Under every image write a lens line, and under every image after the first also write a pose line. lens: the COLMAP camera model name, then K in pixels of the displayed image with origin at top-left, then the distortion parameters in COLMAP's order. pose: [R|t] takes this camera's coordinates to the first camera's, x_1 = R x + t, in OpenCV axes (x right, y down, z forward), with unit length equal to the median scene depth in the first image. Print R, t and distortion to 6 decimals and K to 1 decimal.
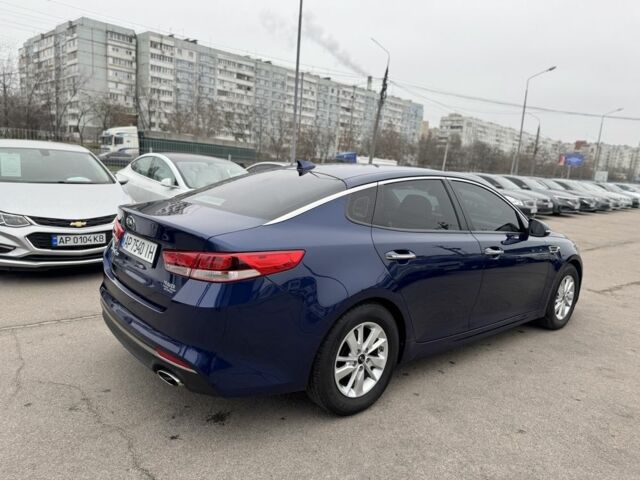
lens RADIAL K [[450.0, 0, 320.4], [0, 450.0, 243.0], [0, 0, 1]] dist [0.026741, -0.035778]
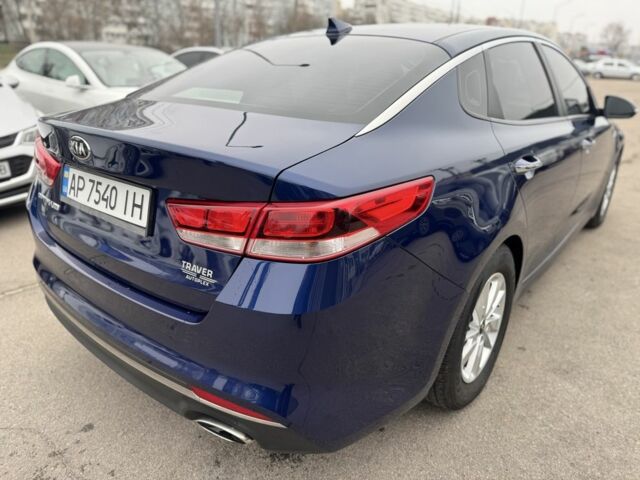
lens RADIAL K [[450.0, 0, 320.5], [0, 450.0, 243.7], [0, 0, 1]] dist [0.026741, -0.035778]
pose [[0.981474, -0.118019, 0.150929, -0.129172], [0.081237, 0.969783, 0.230046, -0.020243], [-0.173518, -0.213523, 0.961405, 0.233417]]
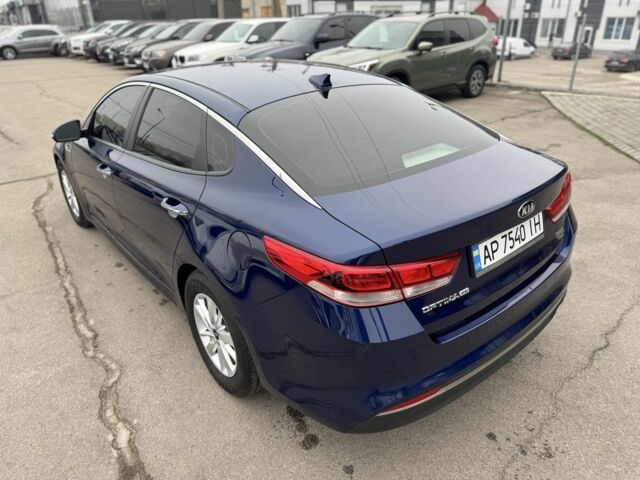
lens RADIAL K [[450.0, 0, 319.2], [0, 450.0, 243.7], [0, 0, 1]] dist [0.026741, -0.035778]
pose [[0.011414, -0.507837, 0.861378, -0.556353], [0.199071, 0.845344, 0.495746, -0.216433], [-0.979919, 0.165817, 0.110744, 0.663764]]
